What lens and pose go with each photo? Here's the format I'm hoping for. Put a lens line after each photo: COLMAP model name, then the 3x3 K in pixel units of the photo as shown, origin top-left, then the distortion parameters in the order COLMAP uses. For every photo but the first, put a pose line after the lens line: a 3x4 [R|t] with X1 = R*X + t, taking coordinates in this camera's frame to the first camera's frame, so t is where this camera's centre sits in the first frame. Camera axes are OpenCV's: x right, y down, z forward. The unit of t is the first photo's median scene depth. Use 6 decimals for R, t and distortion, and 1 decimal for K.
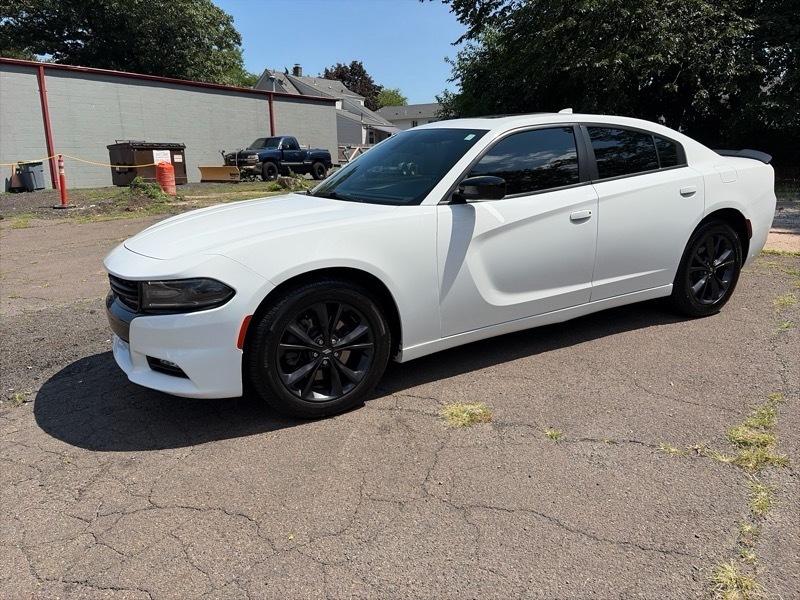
lens RADIAL K [[607.2, 0, 404.8], [0, 607.2, 309.5], [0, 0, 1]] dist [0.043036, -0.035195]
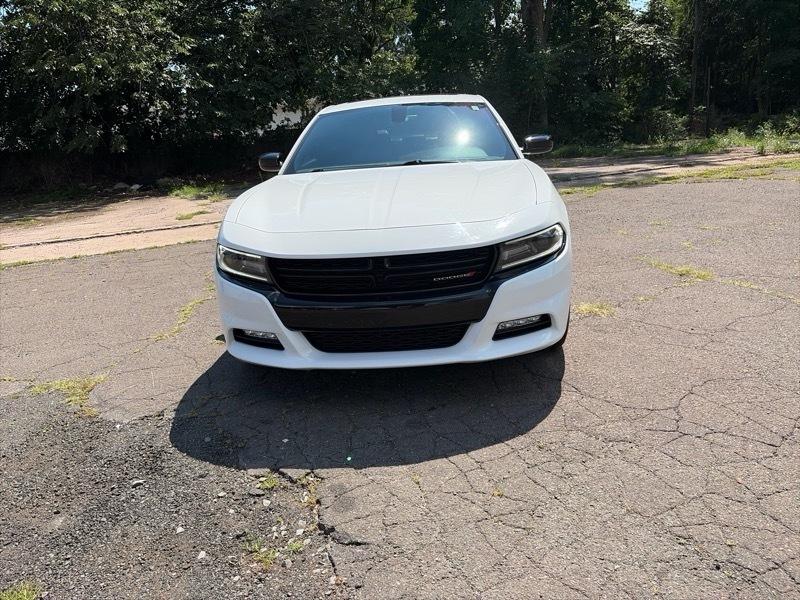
lens RADIAL K [[607.2, 0, 407.4], [0, 607.2, 300.7], [0, 0, 1]] dist [0.043036, -0.035195]
pose [[0.551836, -0.233660, 0.800550, -0.775066], [0.267183, 0.958882, 0.095698, -0.053592], [-0.789994, 0.161083, 0.591576, 0.350156]]
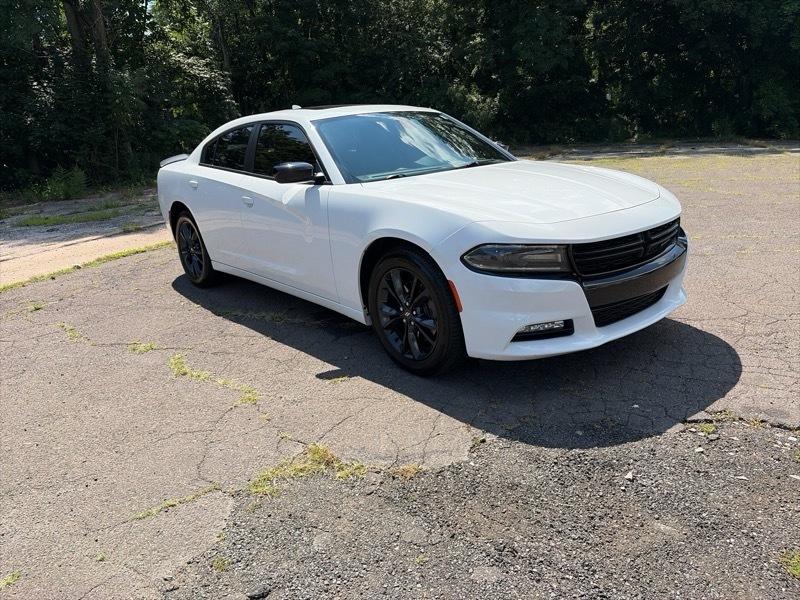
lens RADIAL K [[607.2, 0, 405.9], [0, 607.2, 301.7], [0, 0, 1]] dist [0.043036, -0.035195]
pose [[-0.173346, -0.234446, 0.956549, -0.933665], [0.331001, 0.900887, 0.280787, -0.245026], [-0.927572, 0.365292, -0.078564, 1.010055]]
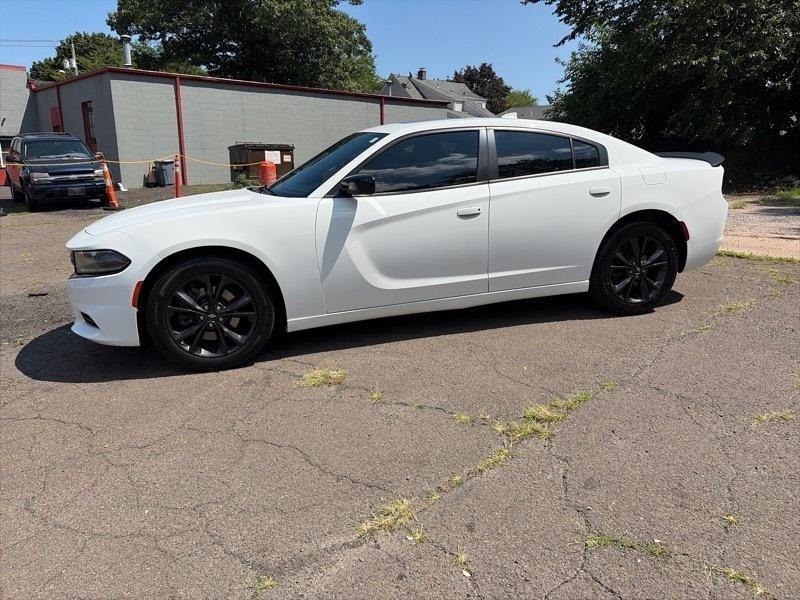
lens RADIAL K [[607.2, 0, 405.1], [0, 607.2, 302.1], [0, 0, 1]] dist [0.043036, -0.035195]
pose [[0.976422, 0.055985, -0.208485, 0.318825], [-0.058712, 0.998251, -0.006910, 0.017691], [0.207734, 0.018988, 0.978001, -0.069805]]
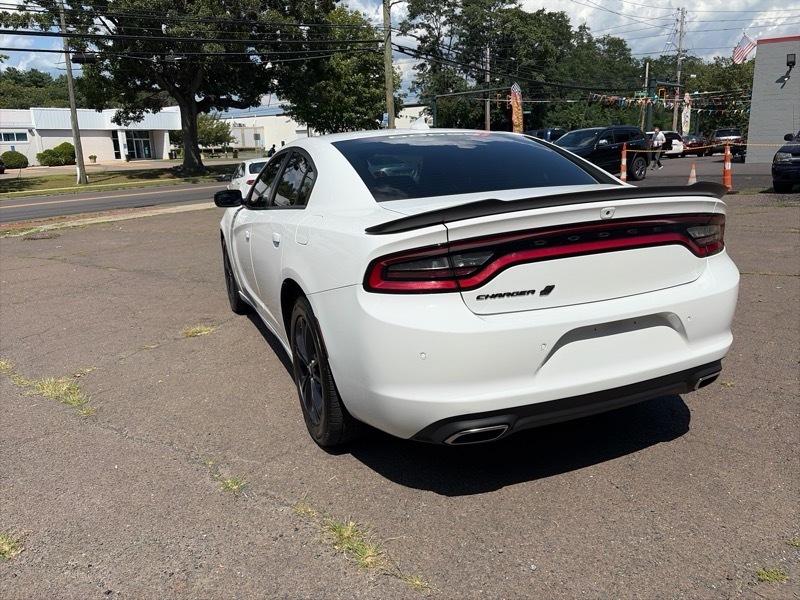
lens RADIAL K [[607.2, 0, 405.0], [0, 607.2, 291.4], [0, 0, 1]] dist [0.043036, -0.035195]
pose [[-0.126183, 0.252451, -0.959347, 1.028746], [-0.211959, 0.937882, 0.274682, -0.324245], [0.969098, 0.238003, -0.064835, 1.058167]]
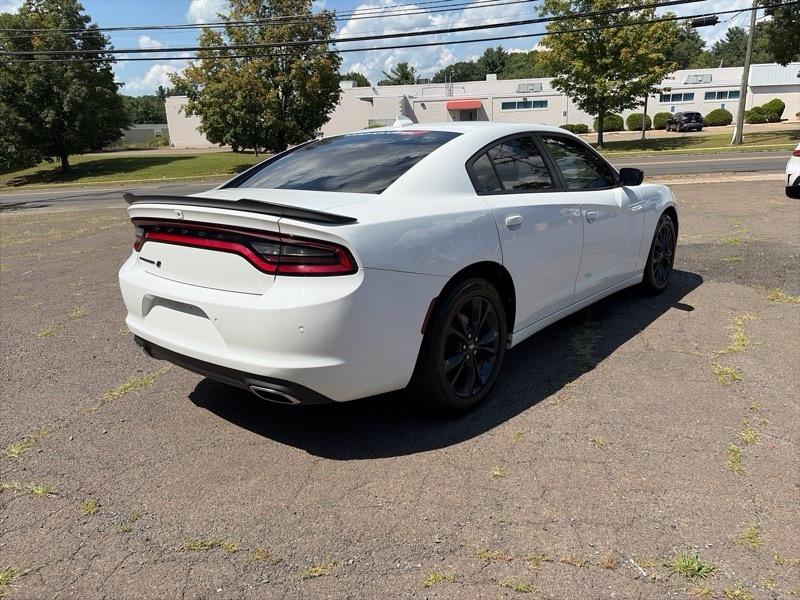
lens RADIAL K [[607.2, 0, 404.8], [0, 607.2, 288.5], [0, 0, 1]] dist [0.043036, -0.035195]
pose [[-0.933274, 0.143965, -0.329050, 0.554935], [-0.032479, 0.878571, 0.476507, -0.506339], [0.357694, 0.455399, -0.815271, 1.740807]]
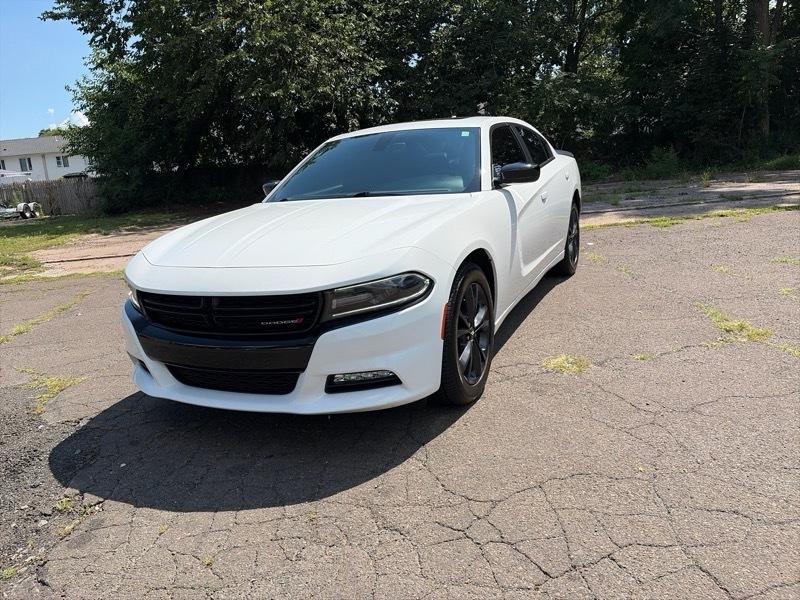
lens RADIAL K [[609.3, 0, 409.8], [0, 609.3, 298.4], [0, 0, 1]] dist [0.045951, -0.044657]
pose [[0.807471, -0.169404, 0.565059, -0.503436], [0.208660, 0.977976, -0.004980, -0.003283], [-0.551771, 0.121927, 0.825035, 0.130777]]
